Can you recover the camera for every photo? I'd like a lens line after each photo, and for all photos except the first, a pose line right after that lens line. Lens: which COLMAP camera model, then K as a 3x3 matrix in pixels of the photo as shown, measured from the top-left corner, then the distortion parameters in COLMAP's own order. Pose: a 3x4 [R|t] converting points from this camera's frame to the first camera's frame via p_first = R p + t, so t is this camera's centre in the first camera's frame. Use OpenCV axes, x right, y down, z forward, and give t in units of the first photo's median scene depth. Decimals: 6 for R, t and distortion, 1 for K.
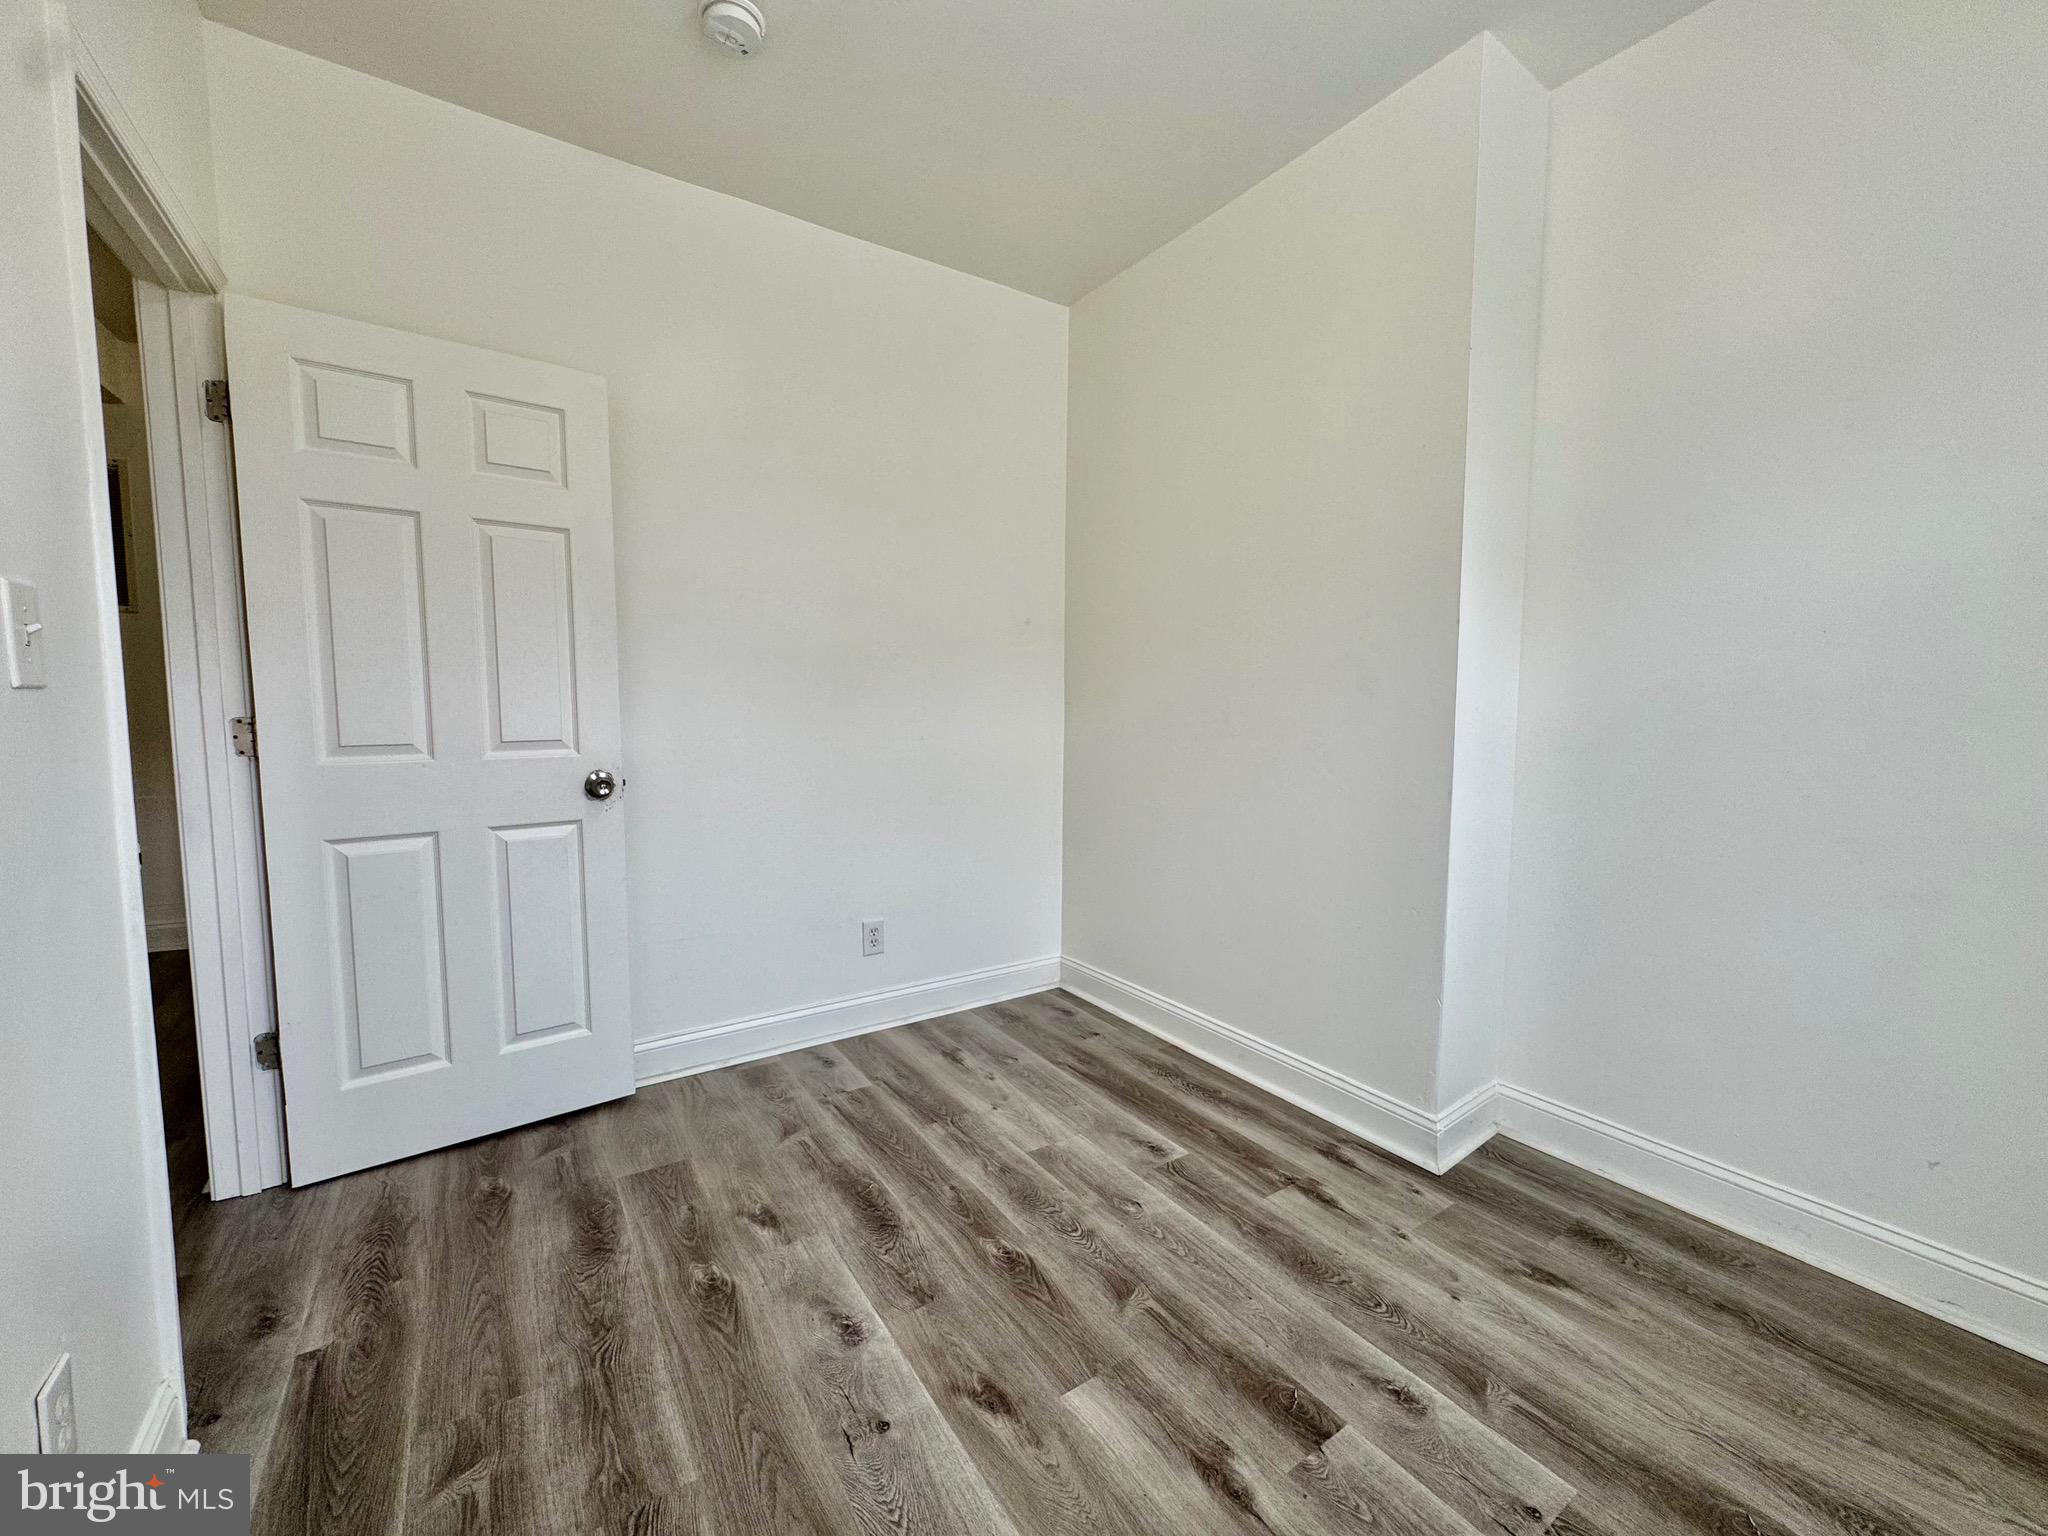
lens RADIAL K [[815.0, 0, 1021.4], [0, 815.0, 764.1], [0, 0, 1]] dist [-0.002277, 0.000597]
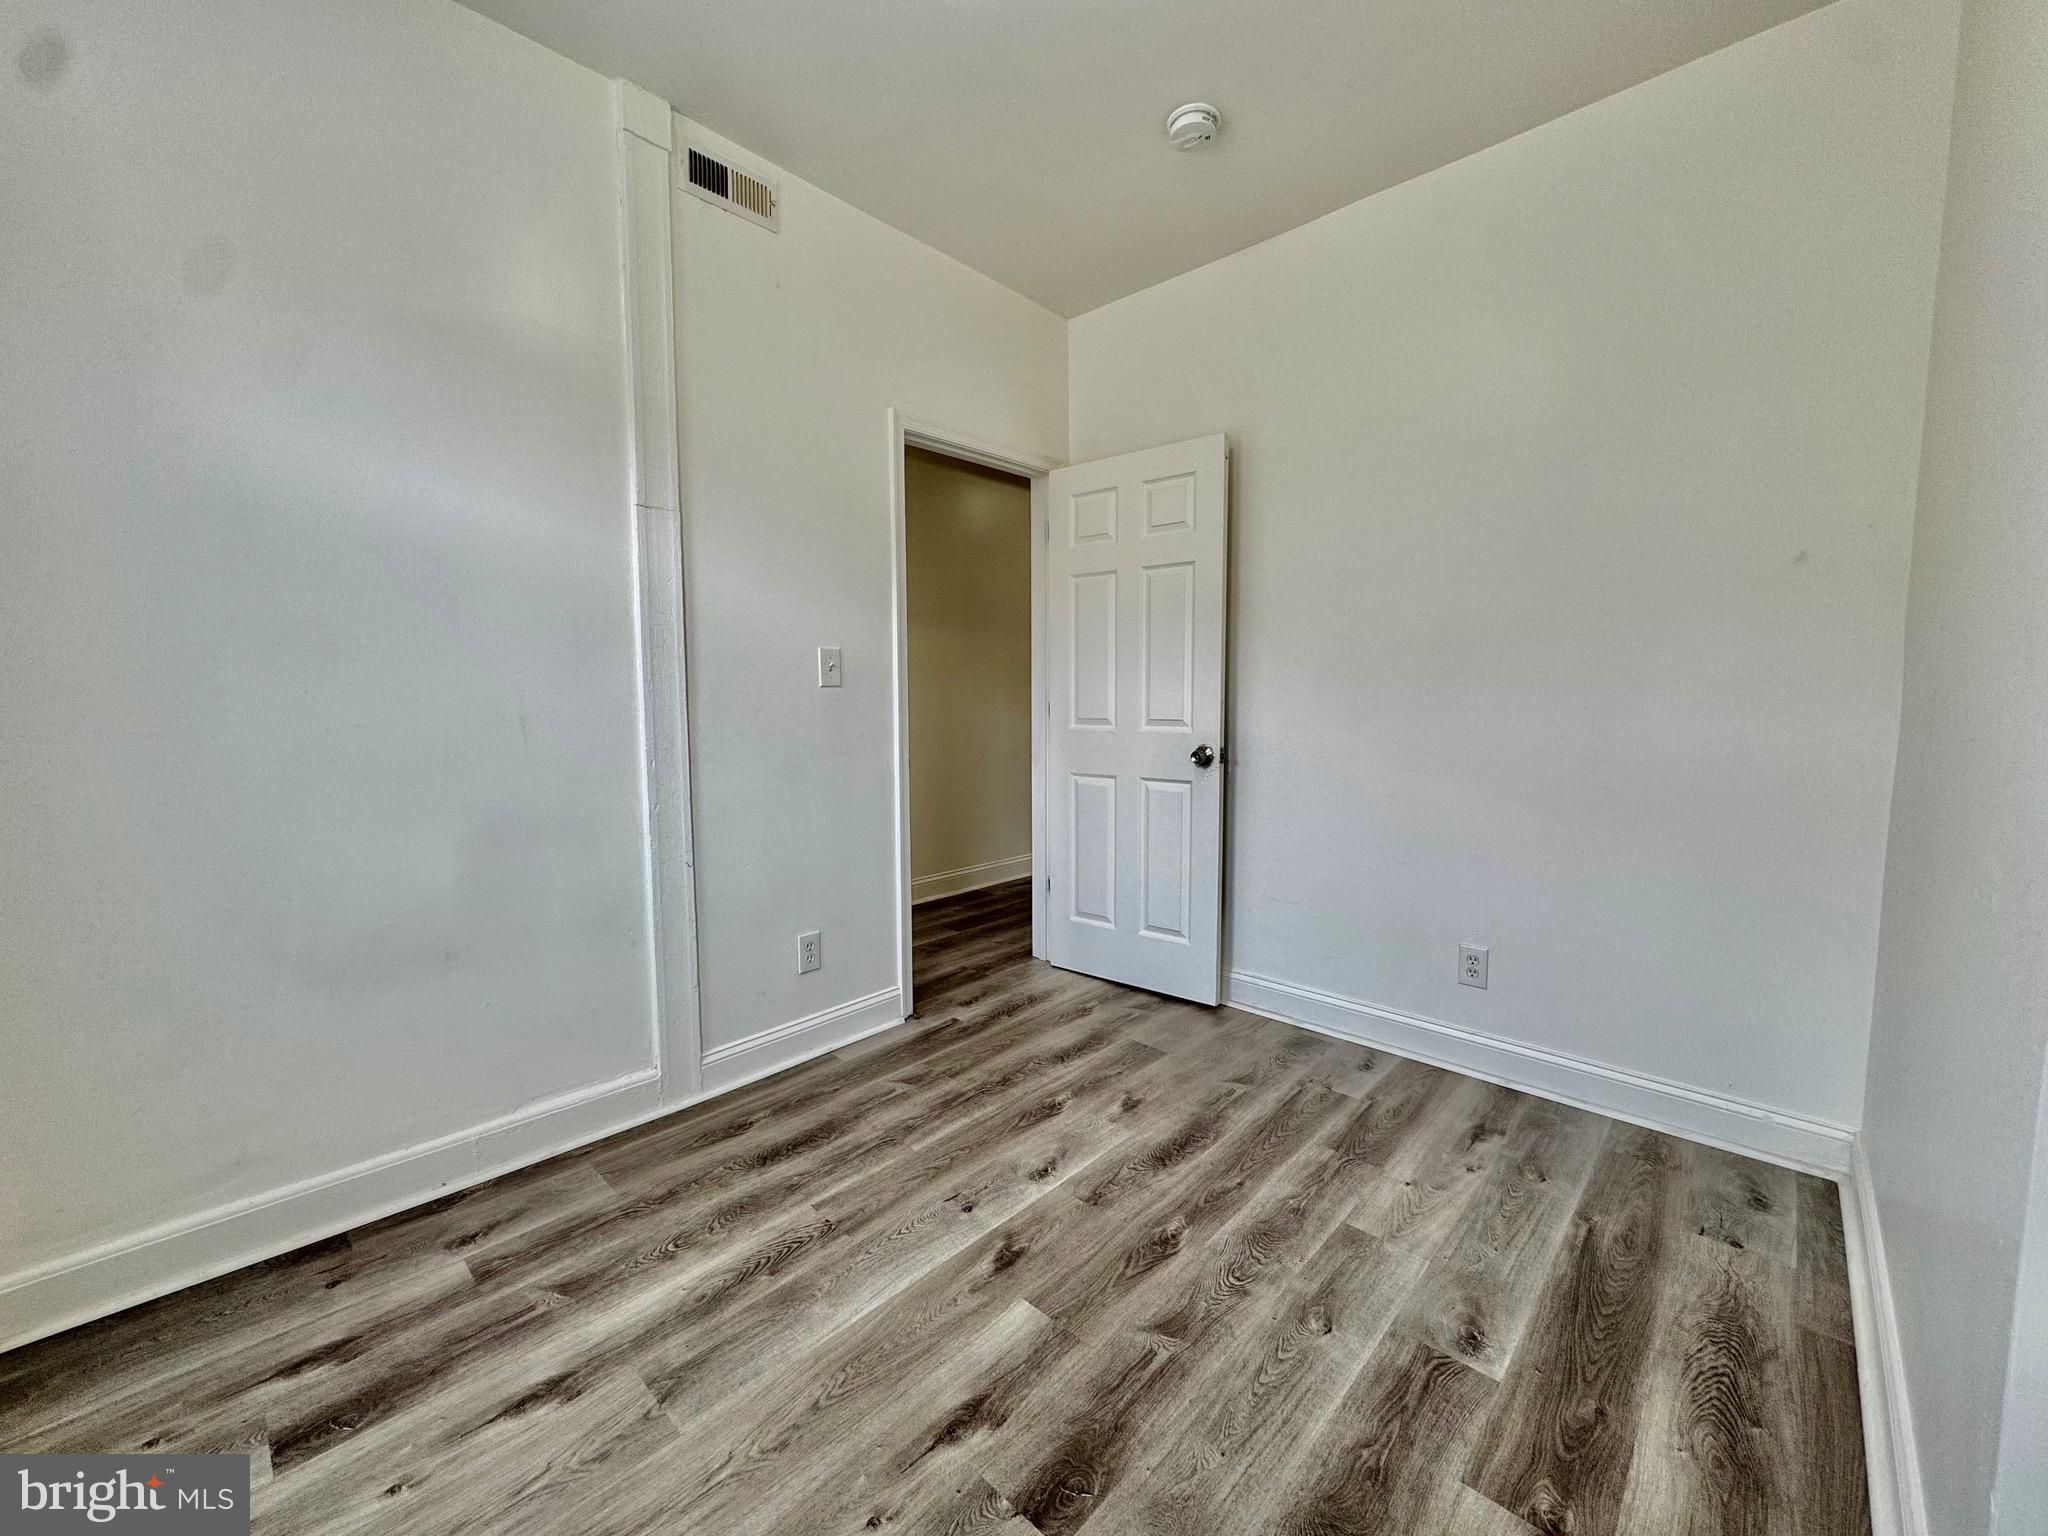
lens RADIAL K [[815.0, 0, 1025.2], [0, 815.0, 762.8], [0, 0, 1]] dist [-0.002277, 0.000597]
pose [[0.225810, 0.079919, -0.970888, 0.923067], [-0.073475, 0.995188, 0.064830, -0.036590], [0.971397, 0.056697, 0.230595, 0.588518]]
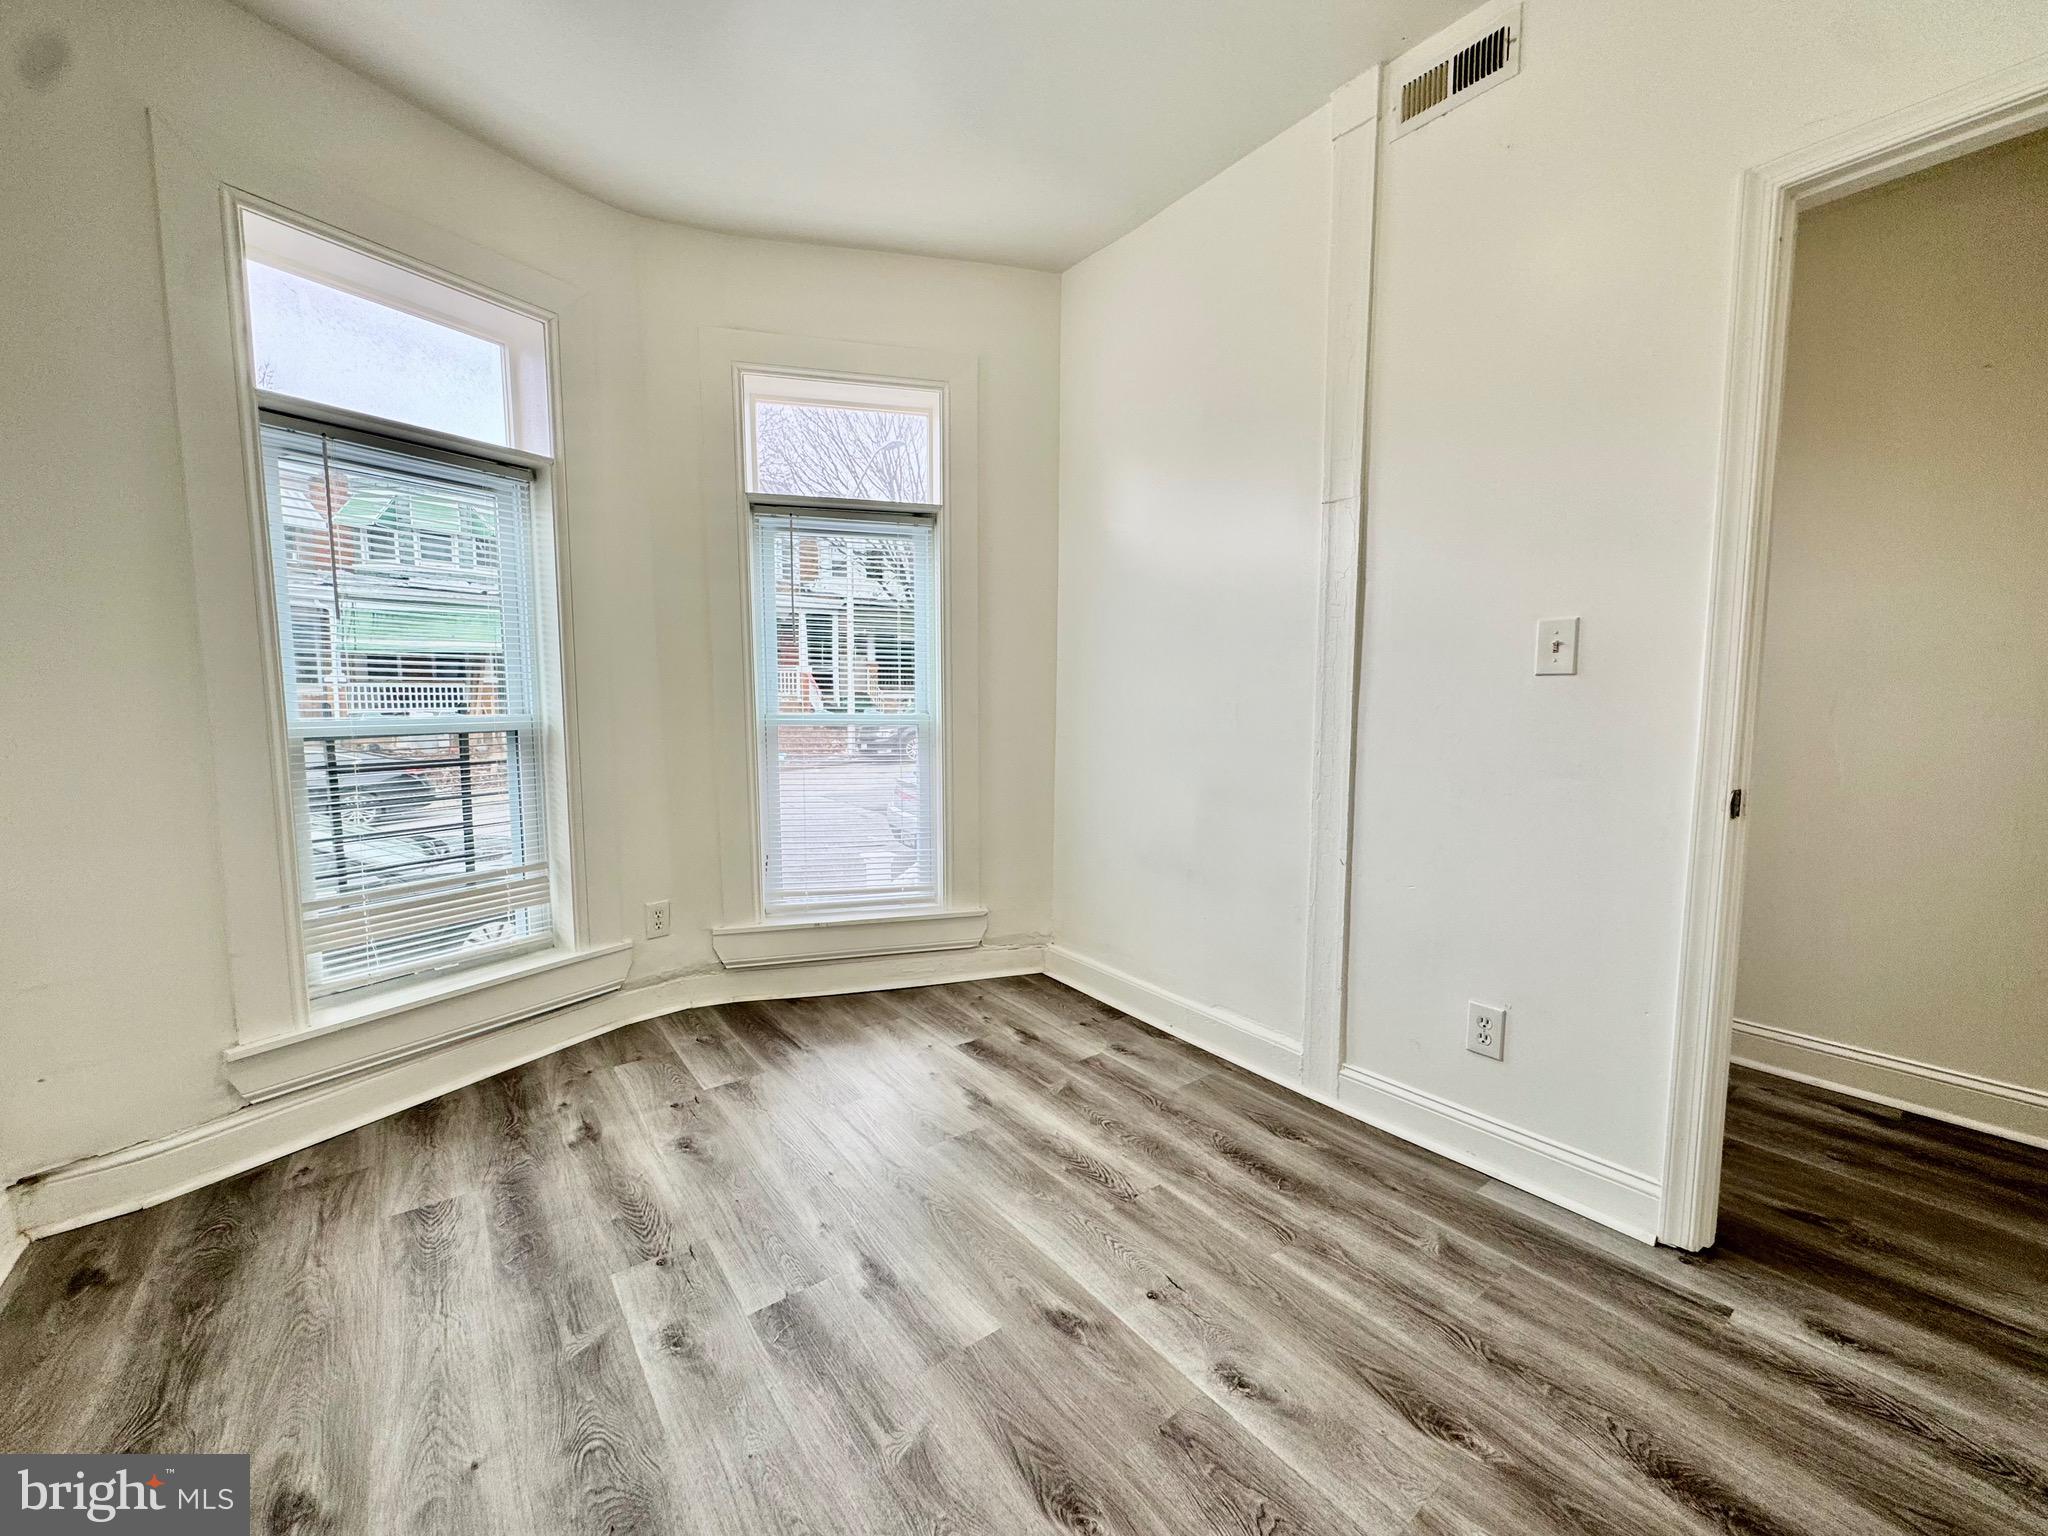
lens RADIAL K [[815.0, 0, 1019.4], [0, 815.0, 762.8], [0, 0, 1]] dist [-0.002277, 0.000597]
pose [[-0.998261, 0.001319, -0.058926, 0.073309], [-0.008390, 0.986388, 0.164222, -0.110319], [0.058341, 0.164431, -0.984662, 1.627192]]
